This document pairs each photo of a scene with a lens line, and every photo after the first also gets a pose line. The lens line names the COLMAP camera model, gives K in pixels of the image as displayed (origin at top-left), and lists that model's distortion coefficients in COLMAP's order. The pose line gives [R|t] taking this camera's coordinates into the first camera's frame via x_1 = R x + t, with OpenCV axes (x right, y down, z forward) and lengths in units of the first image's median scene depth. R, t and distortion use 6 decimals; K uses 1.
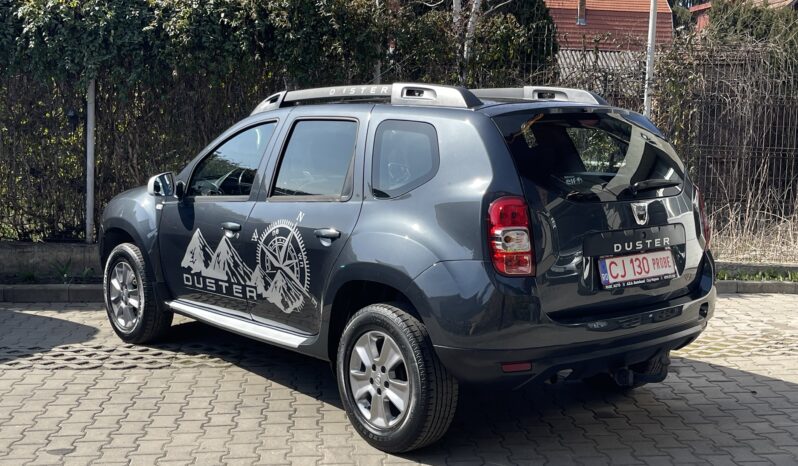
lens RADIAL K [[969.2, 0, 412.0], [0, 969.2, 226.4], [0, 0, 1]] dist [0.033699, -0.033564]
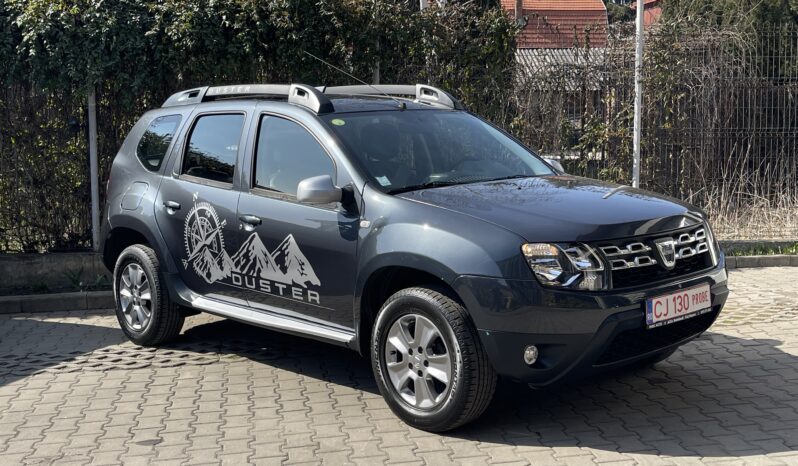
lens RADIAL K [[967.8, 0, 413.9], [0, 967.8, 237.3], [0, 0, 1]] dist [0.033505, 0.004322]
pose [[0.997028, -0.048231, 0.060070, -0.071417], [0.047909, 0.998829, 0.006794, 0.012366], [-0.060327, -0.003895, 0.998171, -0.015012]]
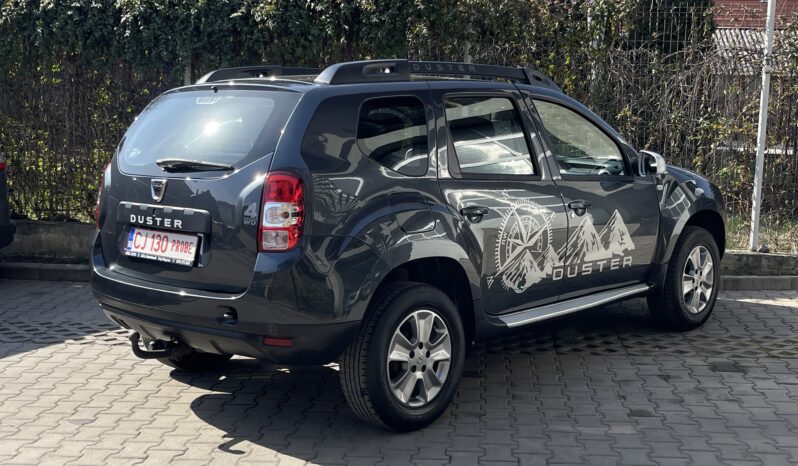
lens RADIAL K [[989.2, 0, 388.0], [0, 989.2, 233.7], [0, 0, 1]] dist [0.107812, -0.378085]
pose [[0.981307, 0.013135, -0.191998, 0.084603], [-0.010330, 0.999825, 0.015605, 0.005900], [0.192169, -0.013330, 0.981271, 0.012669]]
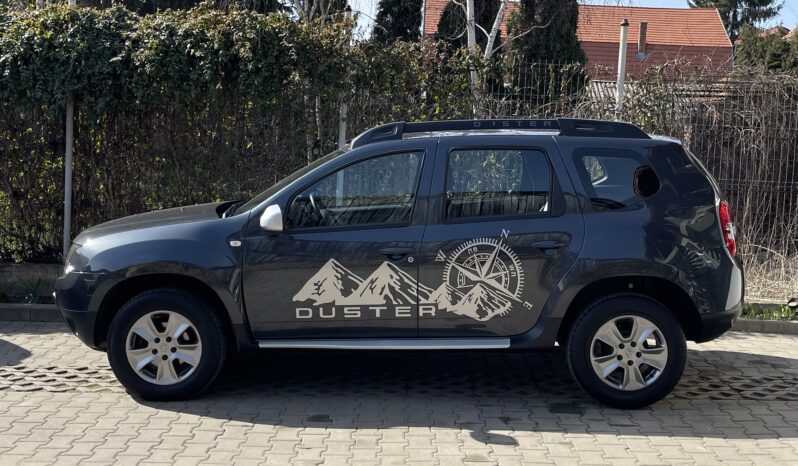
lens RADIAL K [[921.3, 0, 392.7], [0, 921.3, 232.2], [0, 0, 1]] dist [0.014795, 0.022584]
pose [[0.995135, 0.017623, -0.096932, 0.120631], [-0.019497, 0.999640, -0.018417, -0.006104], [0.096573, 0.020217, 0.995121, 0.052067]]
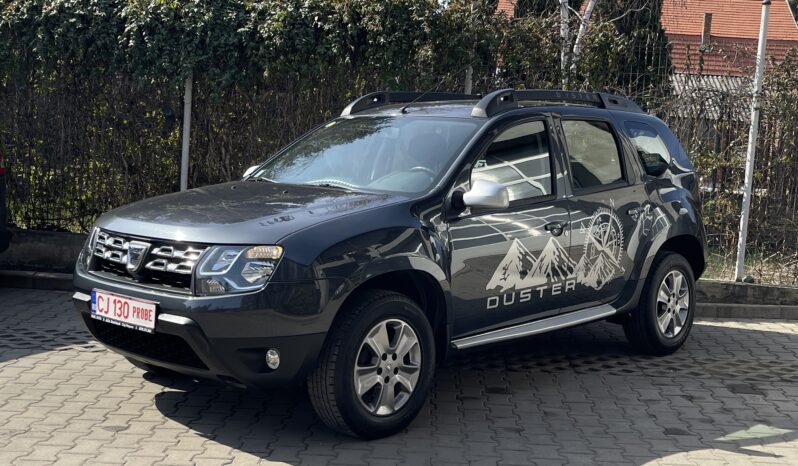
lens RADIAL K [[968.5, 0, 398.0], [0, 968.5, 236.0], [0, 0, 1]] dist [0.081429, -0.221998]
pose [[0.991084, 0.040340, -0.126985, 0.026032], [-0.042331, 0.999019, -0.013018, 0.017417], [0.126336, 0.018278, 0.991819, 0.017781]]
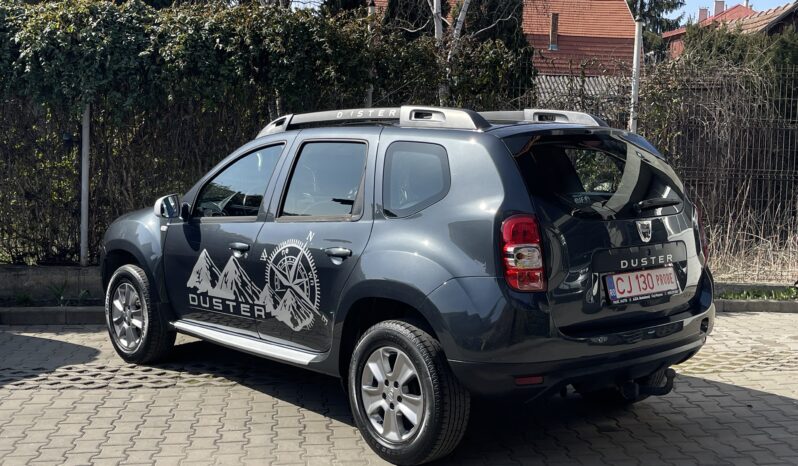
lens RADIAL K [[968.8, 0, 404.3], [0, 968.8, 229.1], [0, 0, 1]] dist [0.033506, -0.015225]
pose [[0.999791, -0.004028, 0.020056, -0.021303], [0.004477, 0.999738, -0.022441, 0.003359], [-0.019960, 0.022526, 0.999547, -0.014720]]
